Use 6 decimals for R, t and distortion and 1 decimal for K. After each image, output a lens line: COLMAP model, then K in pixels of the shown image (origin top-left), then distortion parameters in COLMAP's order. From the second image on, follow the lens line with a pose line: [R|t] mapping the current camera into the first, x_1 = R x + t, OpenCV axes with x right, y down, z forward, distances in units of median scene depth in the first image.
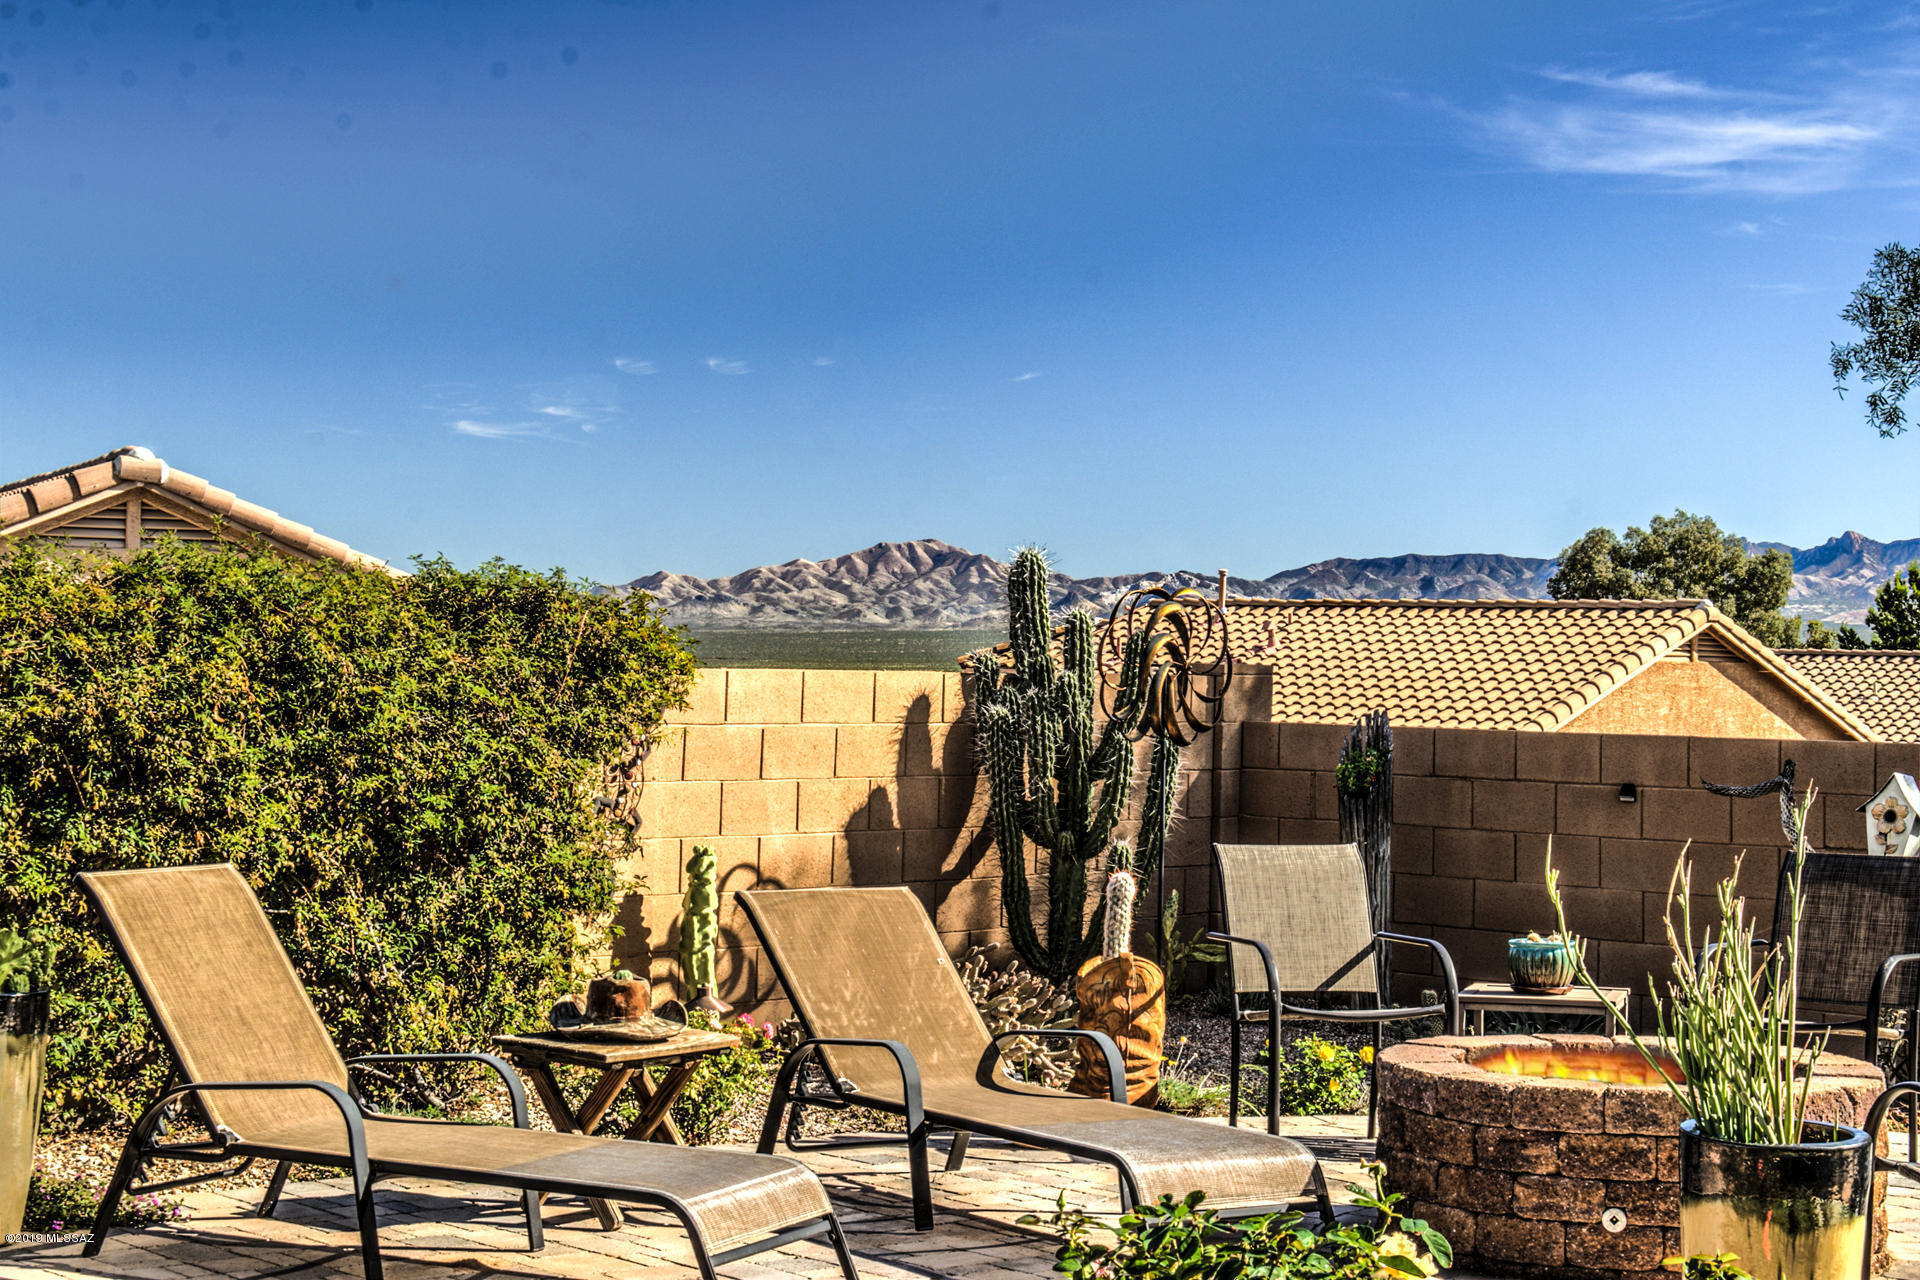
lens RADIAL K [[3387.8, 0, 960.0], [0, 3387.8, 640.0], [0, 0, 1]] dist [-0.010185, 0.081711]
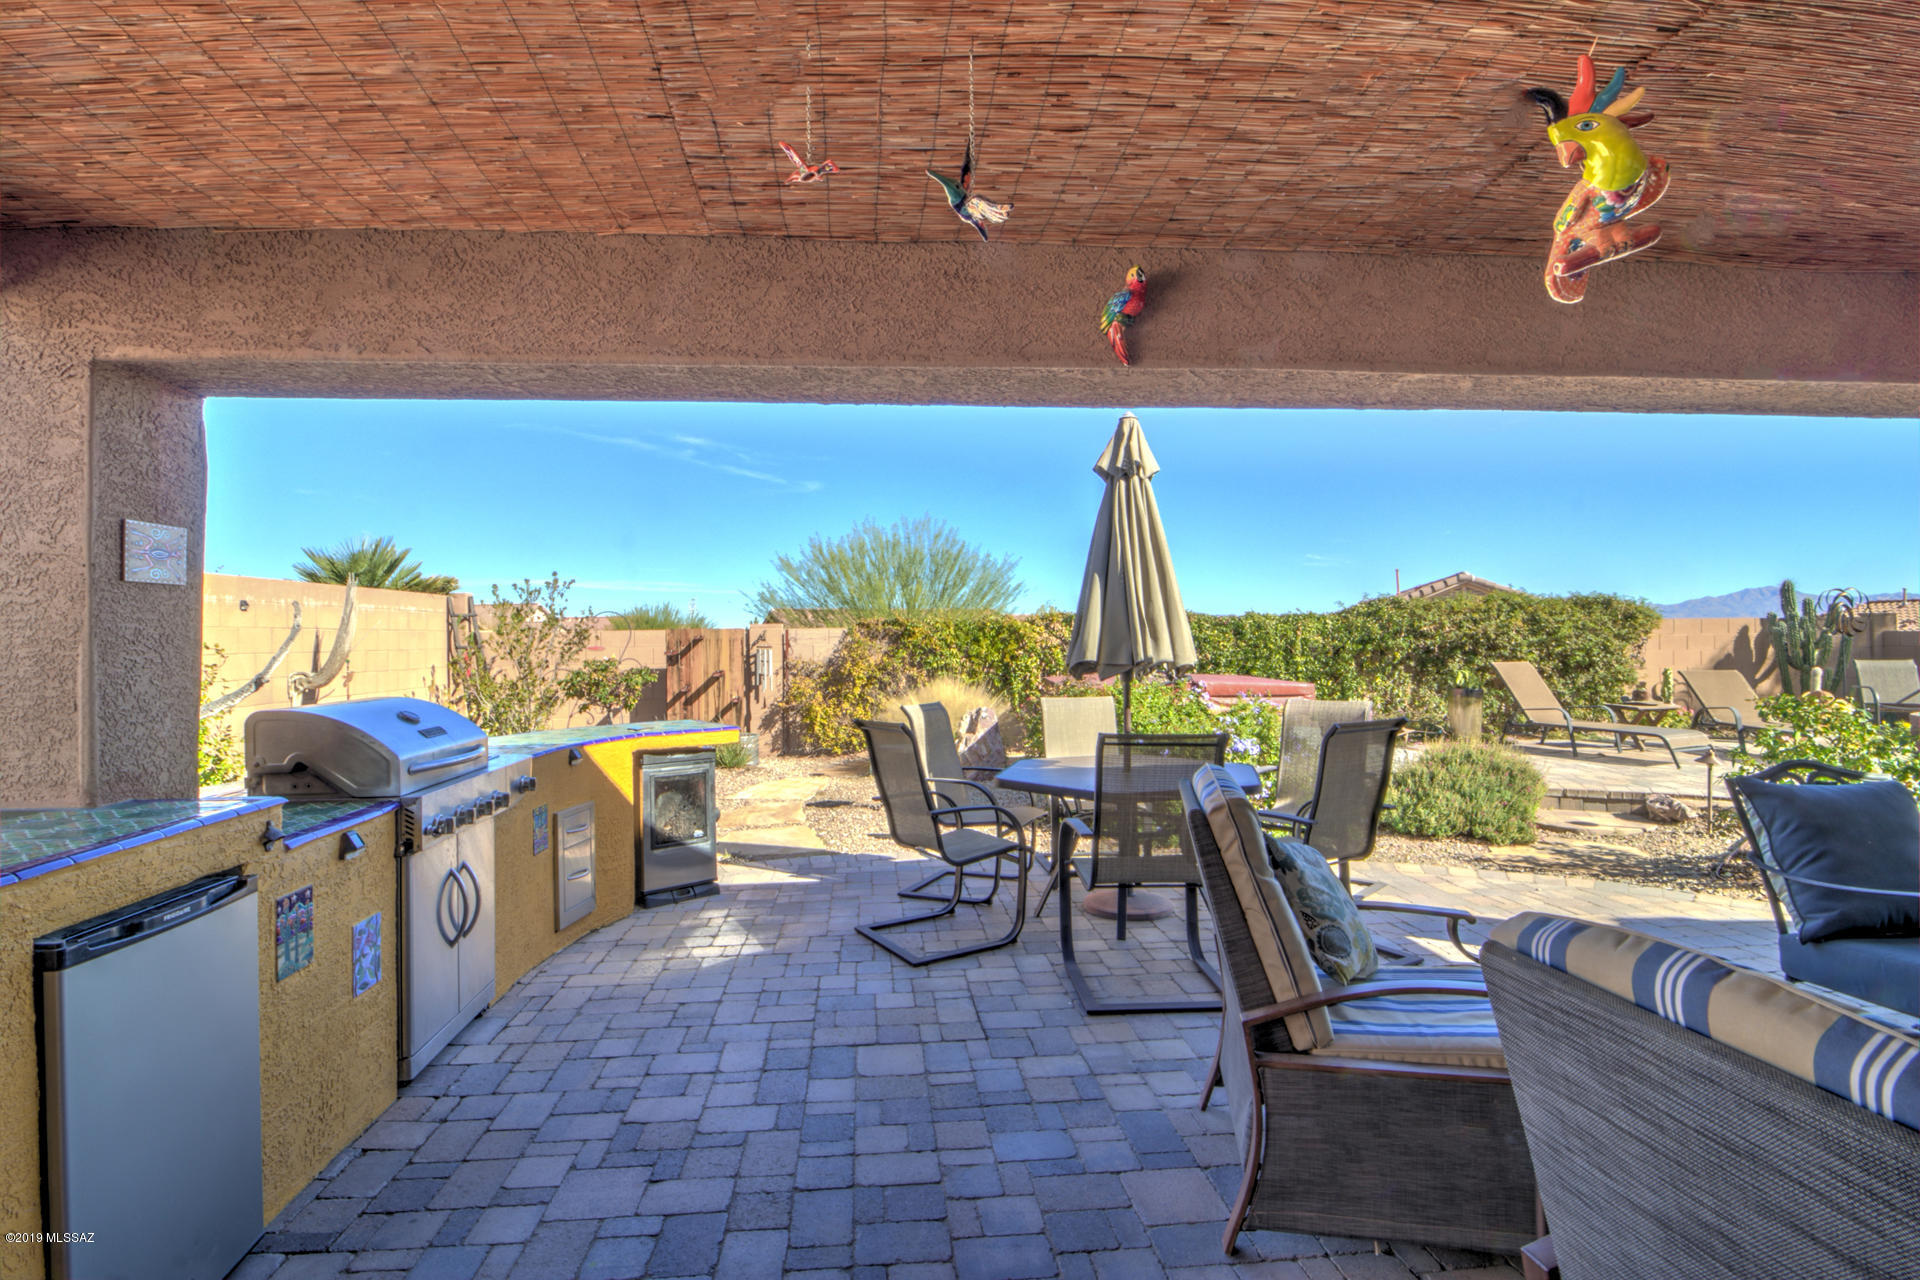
lens RADIAL K [[930.5, 0, 924.7], [0, 930.5, 621.9], [0, 0, 1]] dist [-0.017933, -0.000795]
pose [[0.727410, -0.038144, -0.685142, 0.023051], [0.027005, 0.999272, -0.026963, 0.019467], [0.685671, 0.001111, 0.727910, -0.272284]]
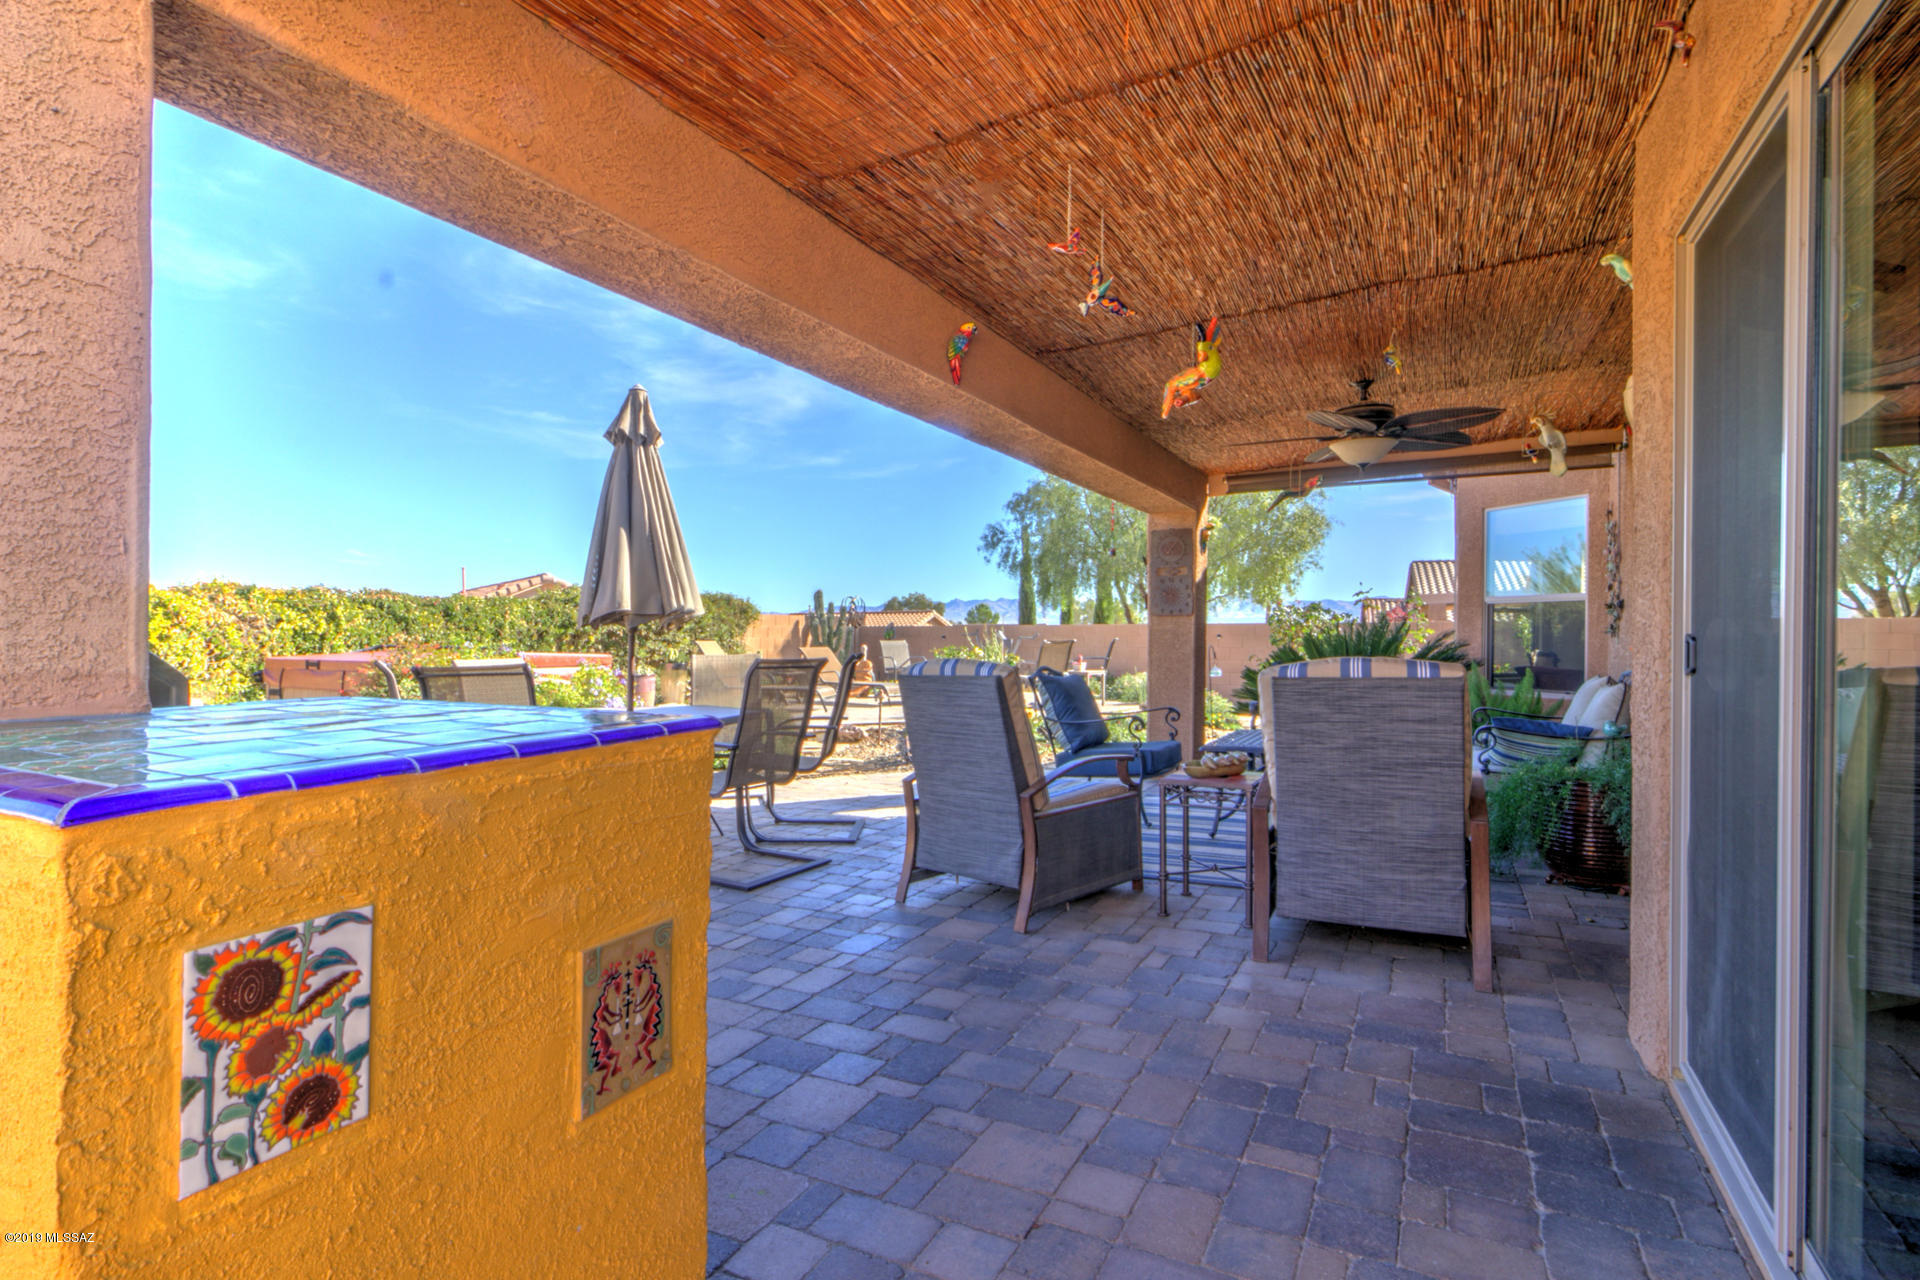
lens RADIAL K [[943.1, 0, 960.0], [0, 943.1, 640.0], [0, 0, 1]] dist [0.011760, 0.000466]
pose [[0.965505, -0.024704, 0.259210, -0.170643], [0.022225, 0.999675, 0.012490, 0.040290], [-0.259434, -0.006298, 0.965740, -0.399902]]
